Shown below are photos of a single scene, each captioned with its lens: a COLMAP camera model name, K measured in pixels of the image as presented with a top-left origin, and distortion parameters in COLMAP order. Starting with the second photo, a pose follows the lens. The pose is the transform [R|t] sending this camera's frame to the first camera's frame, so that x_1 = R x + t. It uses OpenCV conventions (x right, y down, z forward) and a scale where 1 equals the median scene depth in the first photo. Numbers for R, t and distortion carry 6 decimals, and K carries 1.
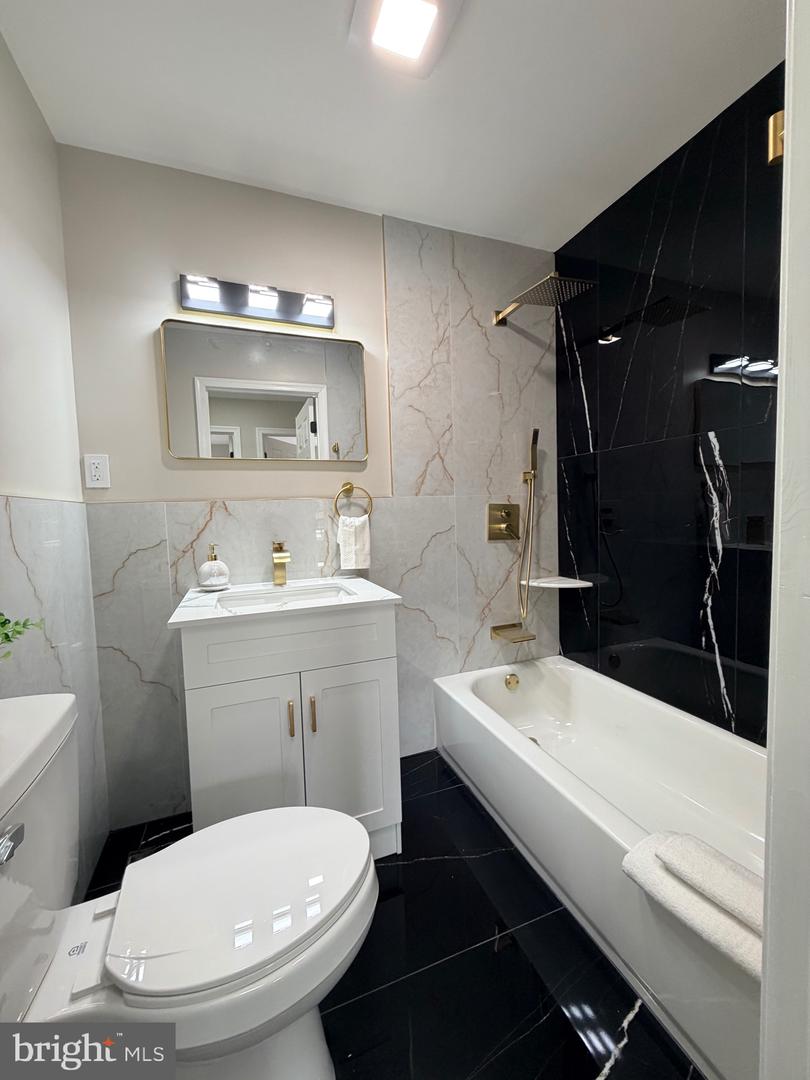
lens RADIAL K [[430.3, 0, 405.4], [0, 430.3, 538.6], [0, 0, 1]] dist [0.000515, -0.000026]
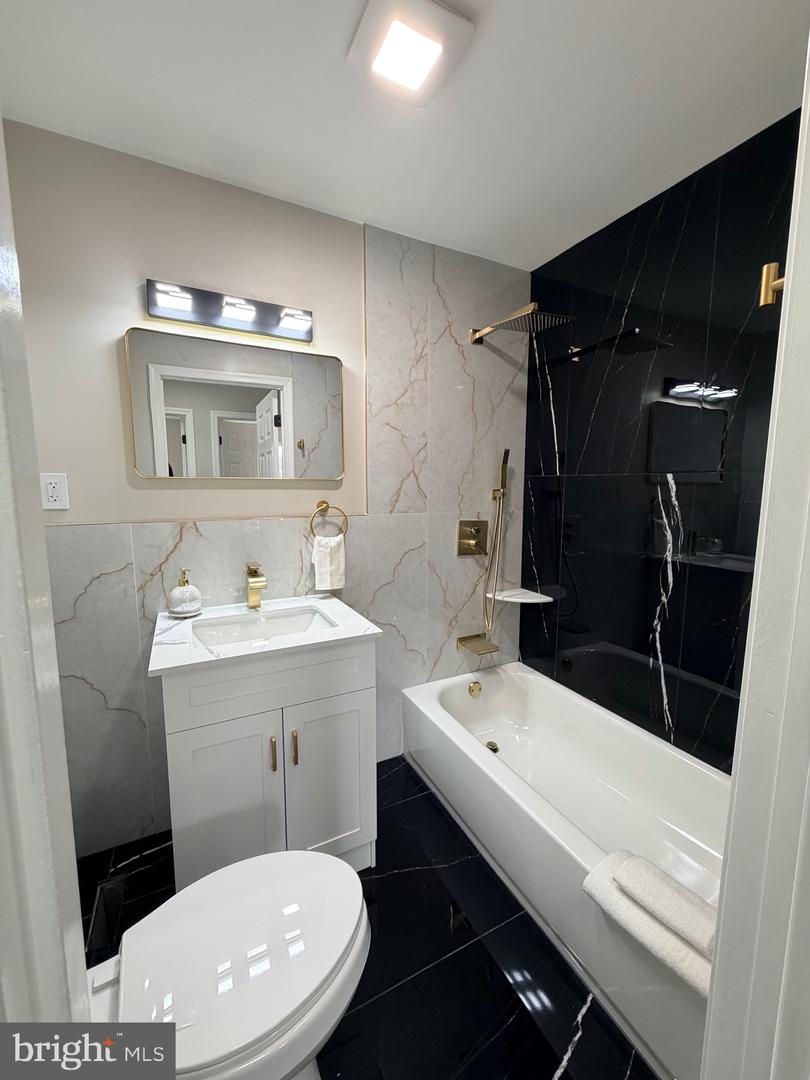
lens RADIAL K [[430.3, 0, 405.3], [0, 430.3, 538.5], [0, 0, 1]] dist [0.000515, -0.000026]
pose [[0.993627, 0.020072, 0.110919, -0.058558], [-0.026383, 0.998097, 0.055730, -0.113259], [-0.109589, -0.058301, 0.992266, -0.008580]]
